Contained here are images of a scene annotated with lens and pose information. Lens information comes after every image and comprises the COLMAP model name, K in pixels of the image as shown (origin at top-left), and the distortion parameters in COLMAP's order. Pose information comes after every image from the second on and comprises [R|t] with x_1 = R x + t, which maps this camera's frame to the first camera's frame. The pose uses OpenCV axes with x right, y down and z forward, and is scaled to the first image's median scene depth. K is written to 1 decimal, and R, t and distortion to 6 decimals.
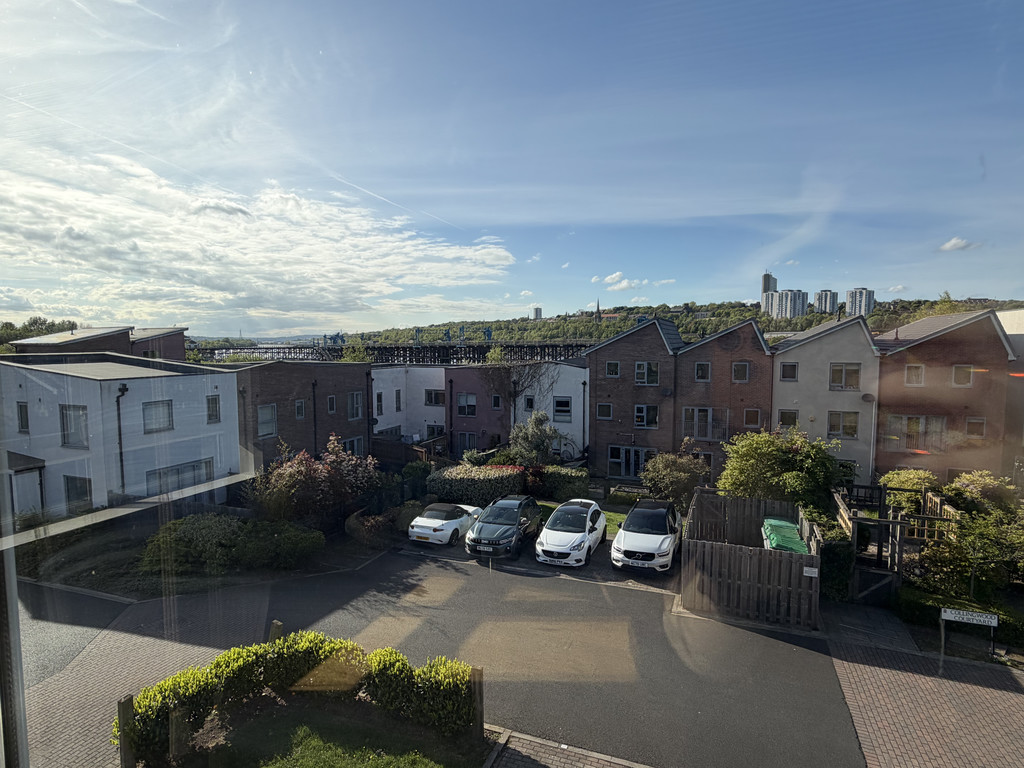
lens RADIAL K [[568.7, 0, 511.9], [0, 568.7, 387.0], [0, 0, 1]] dist [-0.000406, 0.000086]
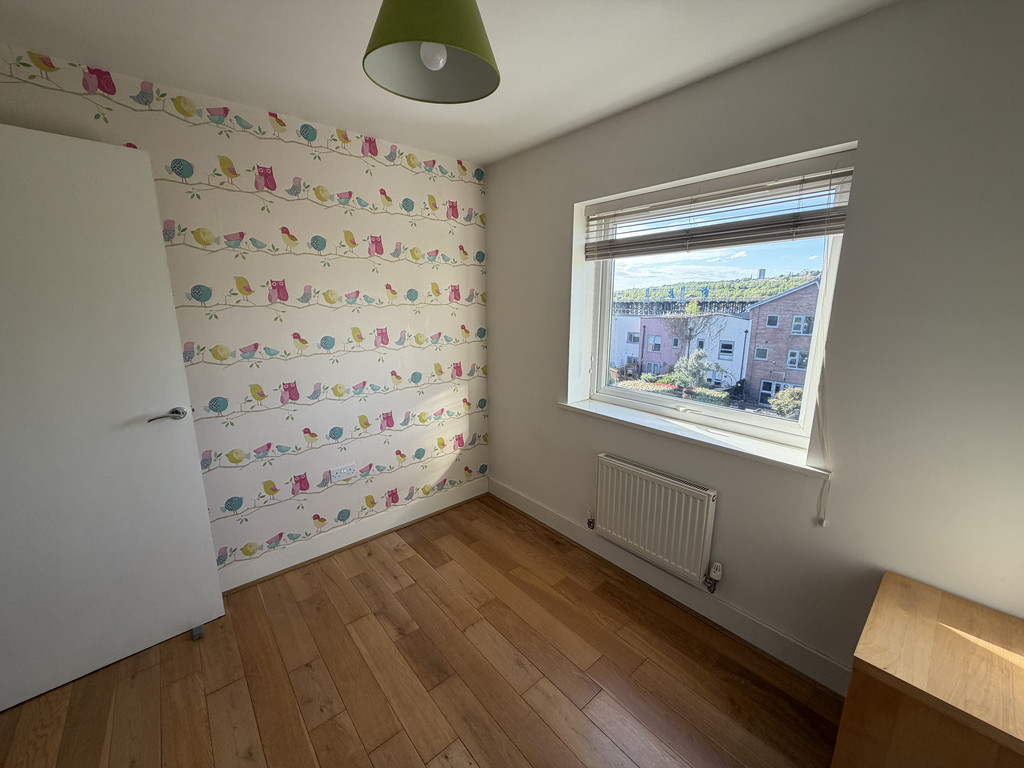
lens RADIAL K [[407.3, 0, 506.8], [0, 407.3, 381.1], [0, 0, 1]] dist [0.000708, 0.000229]
pose [[0.876539, 0.097419, -0.471370, 0.095327], [-0.039559, 0.990571, 0.131162, 0.005179], [0.479703, -0.096322, 0.872128, -0.092862]]
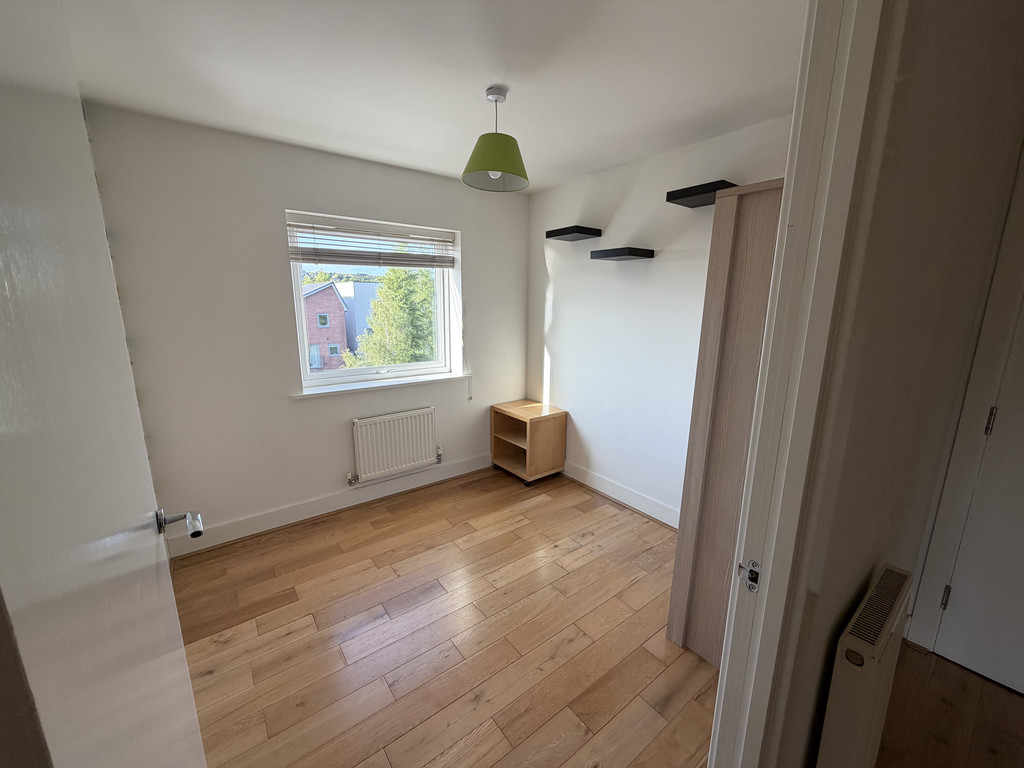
lens RADIAL K [[407.3, 0, 512.8], [0, 407.3, 383.9], [0, 0, 1]] dist [0.000708, 0.000229]
pose [[0.519082, -0.165807, 0.838488, -0.795872], [0.055488, 0.985471, 0.160522, 0.016727], [-0.852922, -0.036798, 0.520740, -0.180865]]
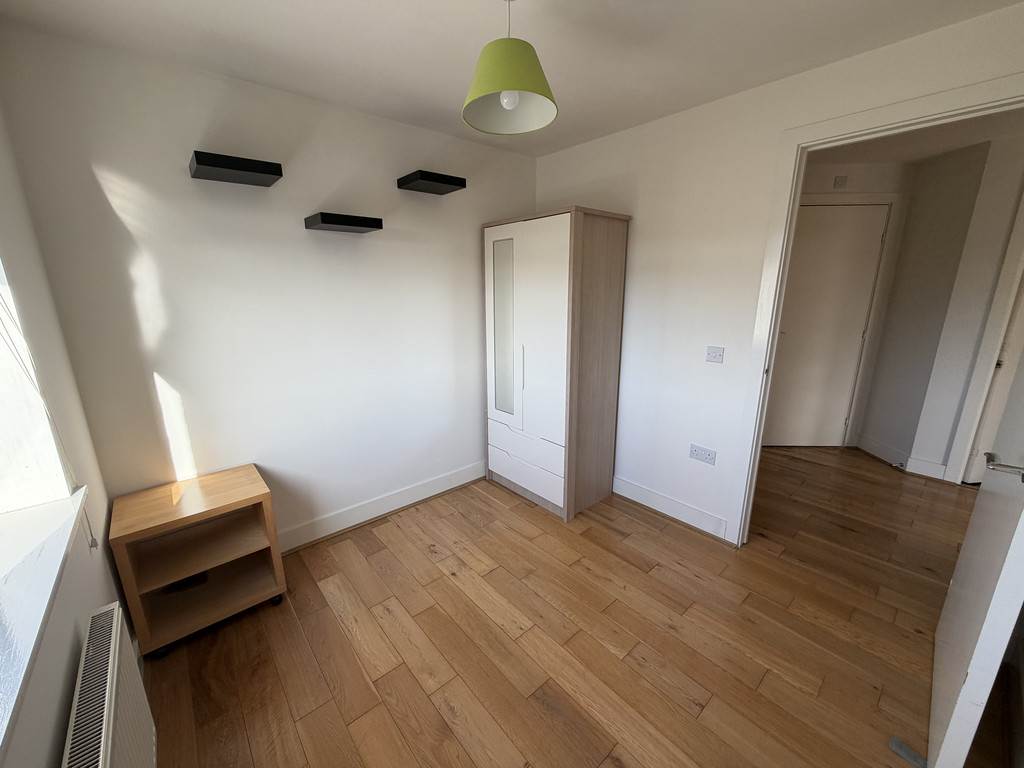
lens RADIAL K [[407.3, 0, 511.8], [0, 407.3, 384.5], [0, 0, 1]] dist [0.000708, 0.000229]
pose [[-0.883450, -0.102945, 0.457076, -0.429848], [0.048897, 0.949977, 0.308468, -0.048846], [-0.465967, 0.294866, -0.834223, 0.739579]]
